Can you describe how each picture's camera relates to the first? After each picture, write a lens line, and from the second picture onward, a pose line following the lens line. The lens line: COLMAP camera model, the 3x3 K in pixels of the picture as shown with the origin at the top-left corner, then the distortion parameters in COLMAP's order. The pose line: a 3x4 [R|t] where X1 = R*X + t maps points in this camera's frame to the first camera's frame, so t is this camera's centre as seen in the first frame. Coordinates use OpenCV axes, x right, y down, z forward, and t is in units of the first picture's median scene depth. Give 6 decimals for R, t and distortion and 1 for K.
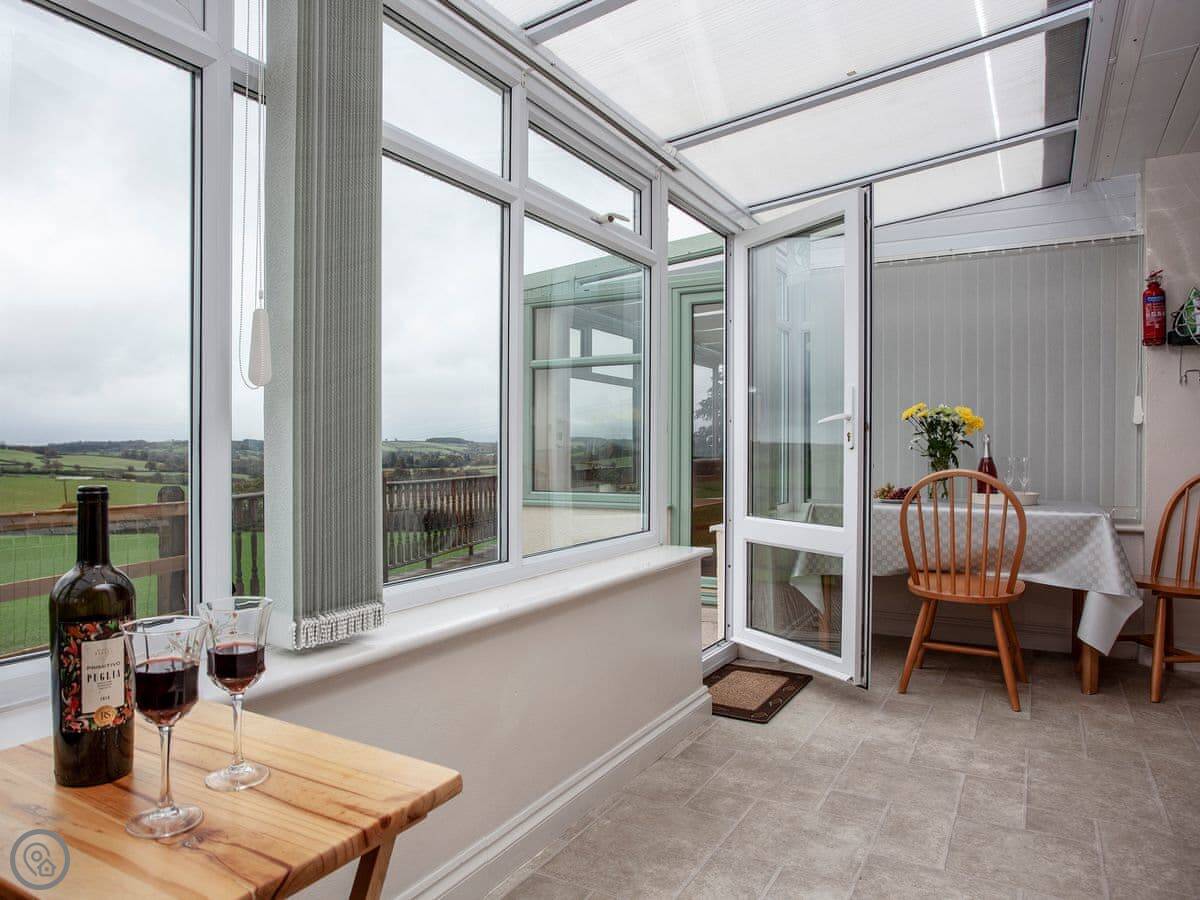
lens RADIAL K [[825.0, 0, 555.3], [0, 825.0, 448.9], [0, 0, 1]] dist [-0.062330, 0.007626]
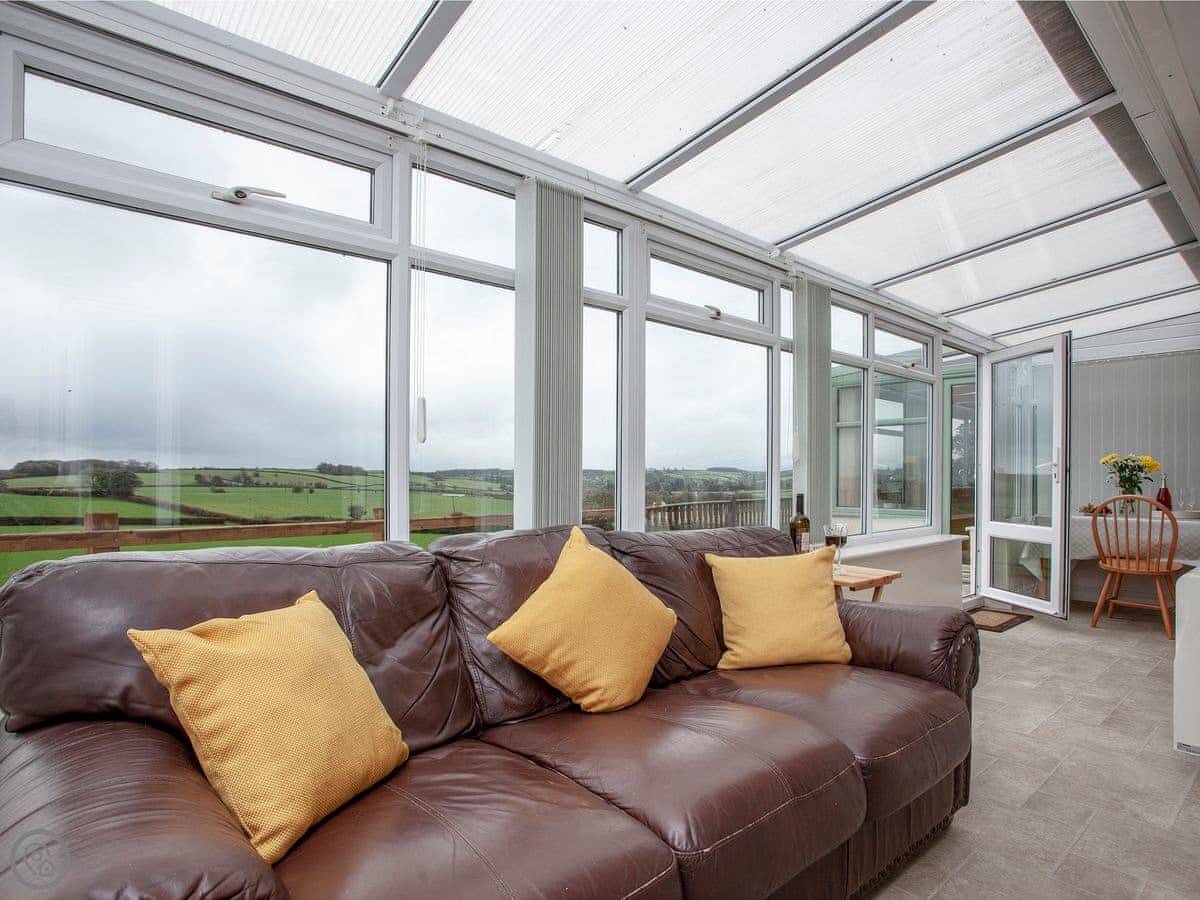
lens RADIAL K [[651.1, 0, 605.0], [0, 651.1, 474.2], [0, 0, 1]] dist [-0.022042, 0.001405]
pose [[0.950926, 0.004869, -0.309381, -0.116227], [-0.005942, 0.999979, -0.002526, -0.007092], [0.309362, 0.004241, 0.950935, -0.539846]]
